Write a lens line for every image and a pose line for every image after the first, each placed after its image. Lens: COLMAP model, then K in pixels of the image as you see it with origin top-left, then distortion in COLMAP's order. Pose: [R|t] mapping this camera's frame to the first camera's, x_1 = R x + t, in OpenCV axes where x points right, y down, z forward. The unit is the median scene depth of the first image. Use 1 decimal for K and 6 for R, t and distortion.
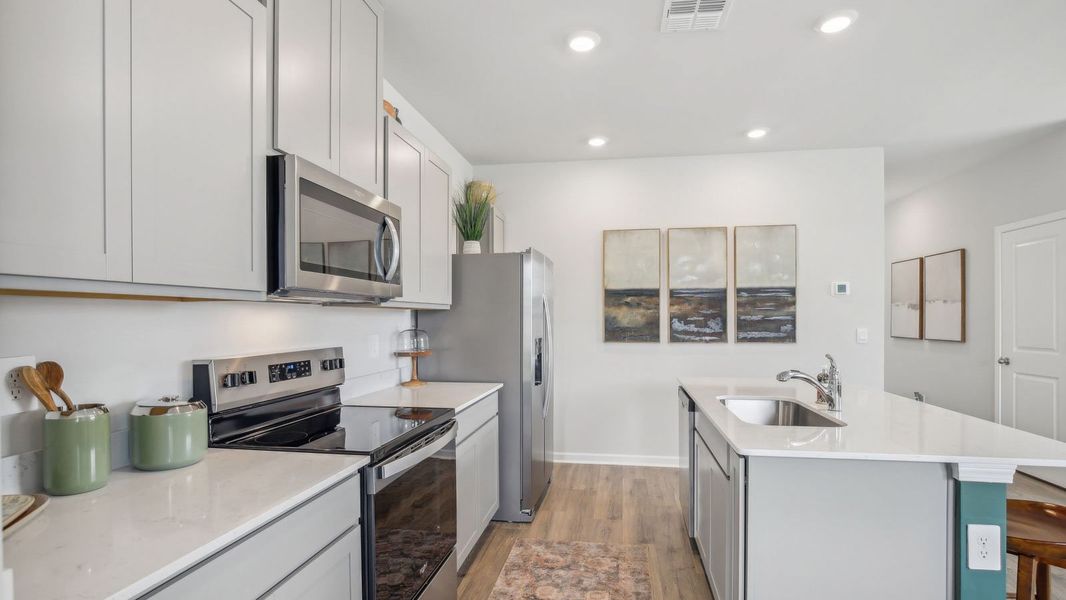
lens RADIAL K [[507.5, 0, 539.4], [0, 507.5, 305.9], [0, 0, 1]] dist [-0.003612, -0.000529]
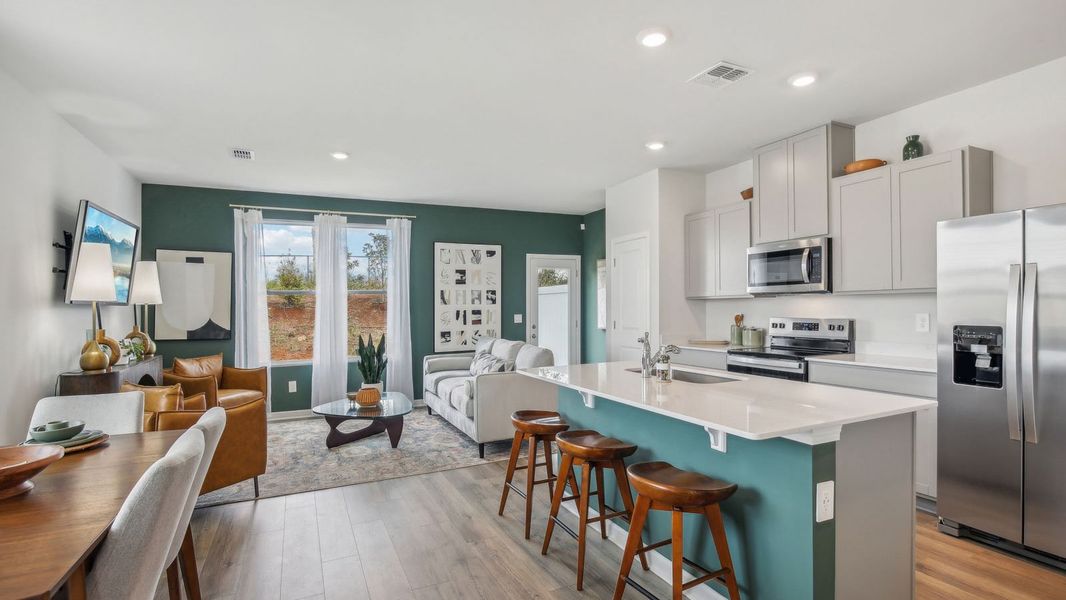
lens RADIAL K [[507.5, 0, 539.4], [0, 507.5, 305.9], [0, 0, 1]] dist [-0.003612, -0.000529]
pose [[-0.814161, 0.008965, -0.580571, 0.799165], [0.025170, 0.999486, -0.019863, 0.024318], [0.580094, -0.030784, -0.813968, 0.981984]]
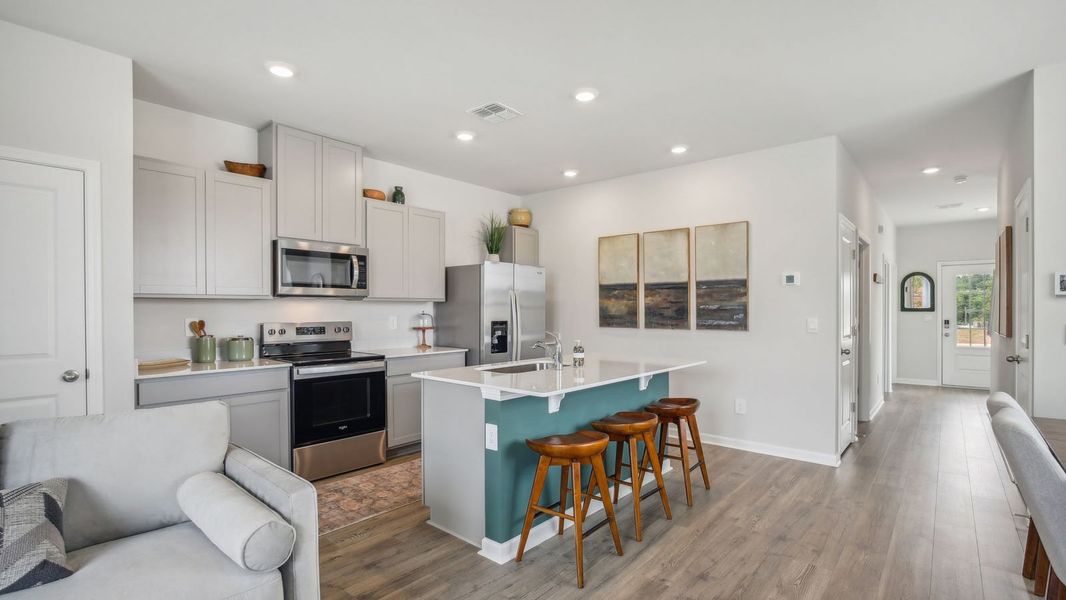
lens RADIAL K [[497.2, 0, 531.6], [0, 497.2, 313.9], [0, 0, 1]] dist [-0.001237, -0.000138]
pose [[0.849020, 0.006657, -0.528318, 0.663803], [0.010487, 0.999511, 0.029447, 0.001242], [0.528256, -0.030542, 0.848535, -0.140451]]
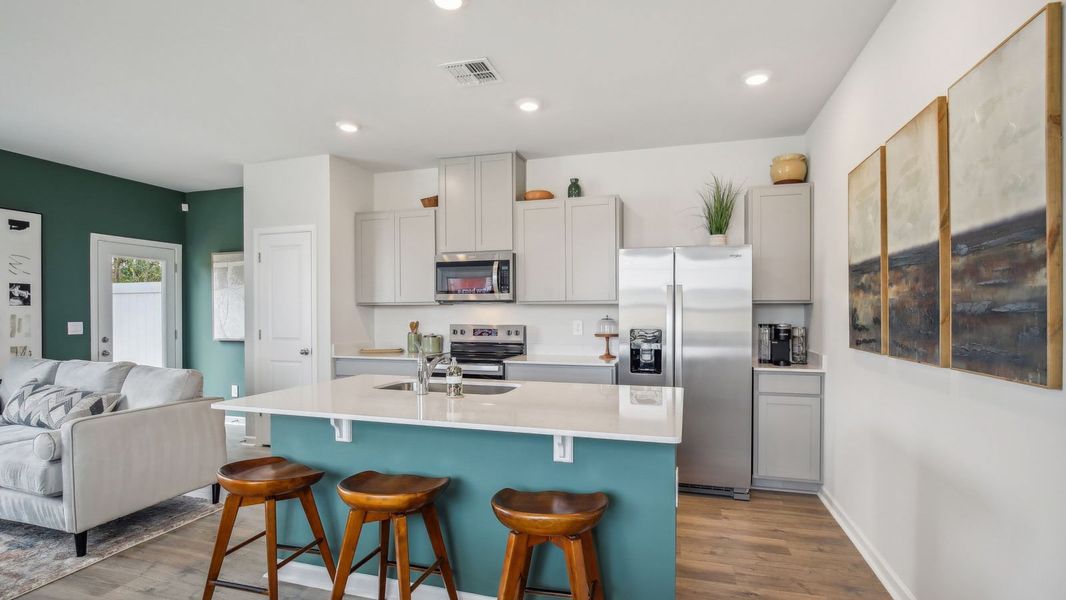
lens RADIAL K [[491.1, 0, 537.2], [0, 491.1, 315.5], [0, 0, 1]] dist [-0.001446, 0.000110]
pose [[-0.128384, 0.005363, -0.991710, 0.828219], [0.020802, 0.999780, 0.002714, 0.021180], [0.991506, -0.020282, -0.128467, 0.716157]]
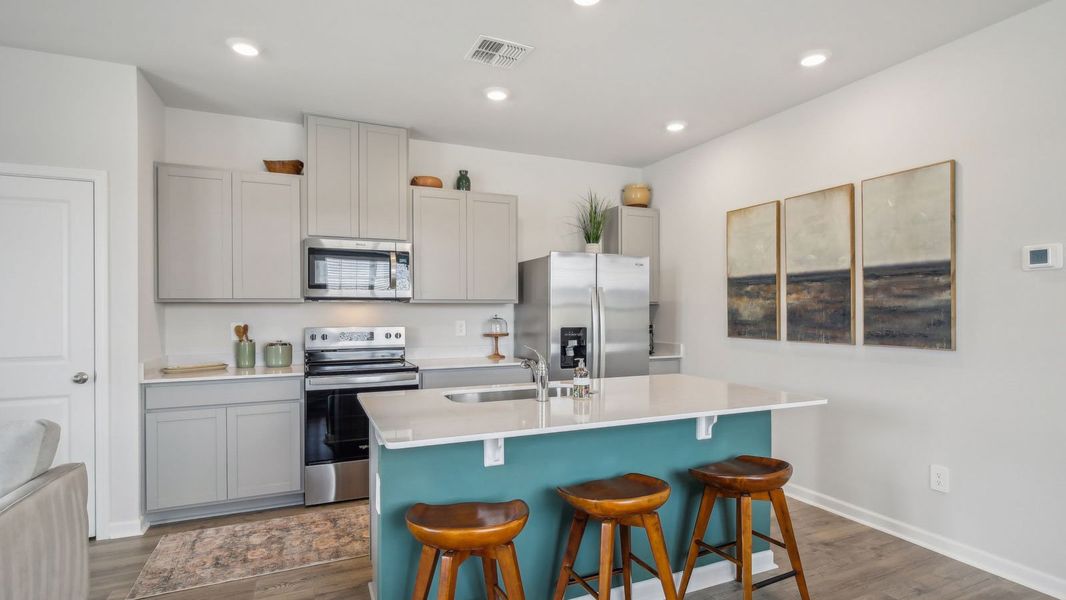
lens RADIAL K [[535.1, 0, 533.4], [0, 535.1, 317.3], [0, 0, 1]] dist [0.011605, -0.000066]
pose [[0.547062, 0.010525, -0.837026, 0.765993], [0.020162, 0.999465, 0.025745, 0.005614], [0.836849, -0.030960, 0.546557, 0.199835]]
